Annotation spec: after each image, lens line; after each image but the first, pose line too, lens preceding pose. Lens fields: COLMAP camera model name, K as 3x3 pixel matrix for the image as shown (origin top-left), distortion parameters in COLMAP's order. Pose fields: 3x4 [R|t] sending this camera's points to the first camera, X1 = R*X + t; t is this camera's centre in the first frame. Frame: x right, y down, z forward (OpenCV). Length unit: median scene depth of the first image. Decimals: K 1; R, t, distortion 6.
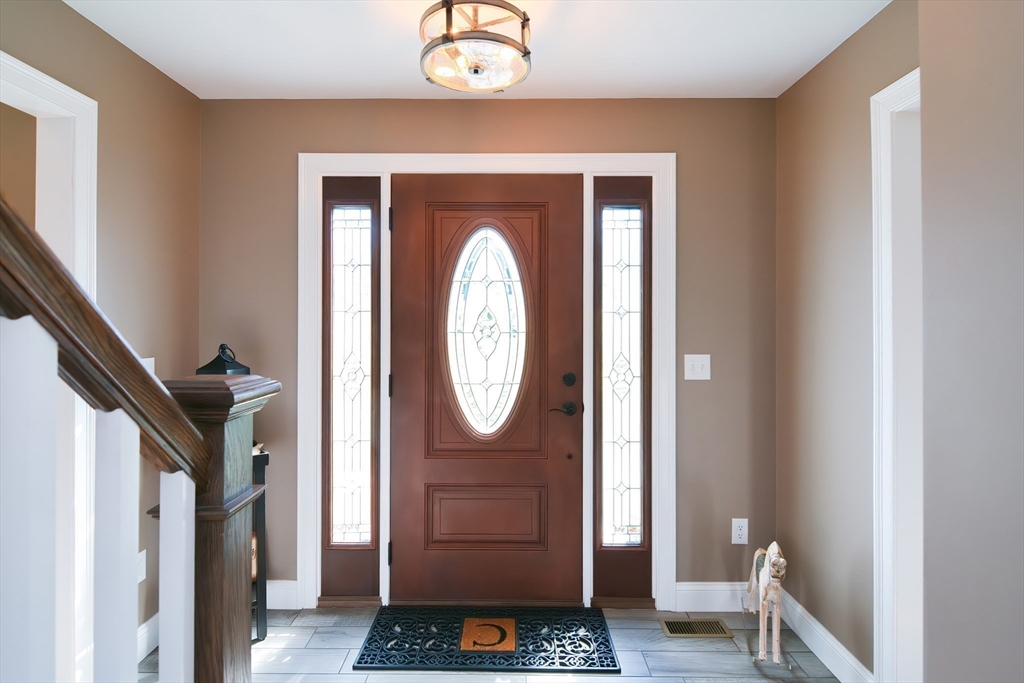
lens RADIAL K [[488.5, 0, 513.0], [0, 488.5, 330.9], [0, 0, 1]] dist [0.004491, -0.011487]
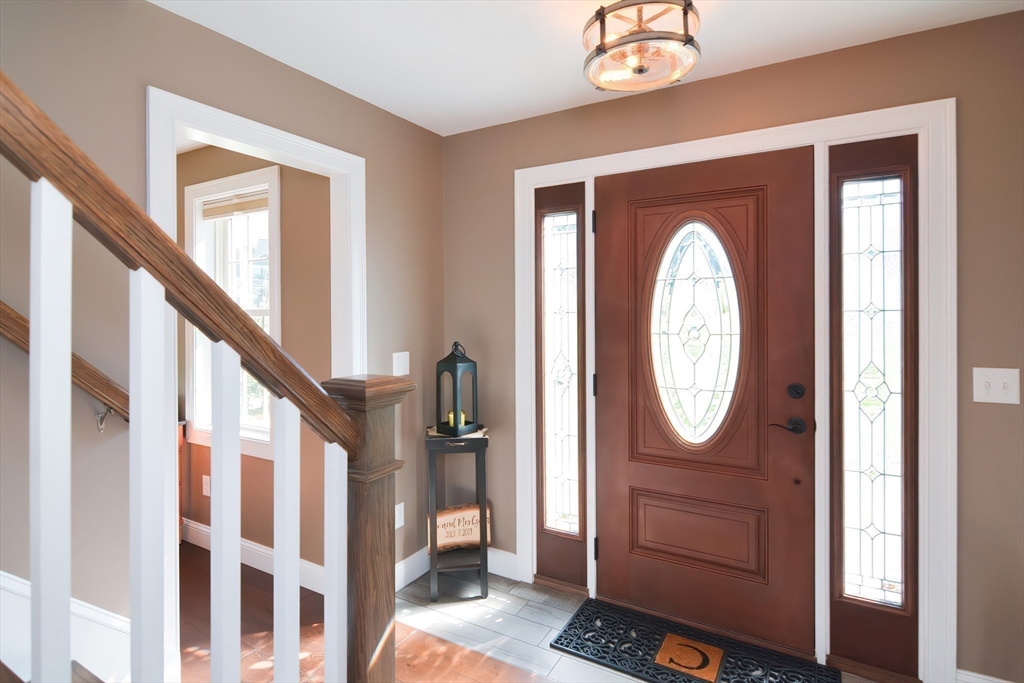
lens RADIAL K [[503.9, 0, 505.4], [0, 503.9, 331.0], [0, 0, 1]] dist [-0.001485, -0.007941]
pose [[0.869307, 0.009335, -0.494185, 0.107514], [-0.003660, 0.999916, 0.012450, -0.013308], [0.494260, -0.009014, 0.869268, -0.005999]]
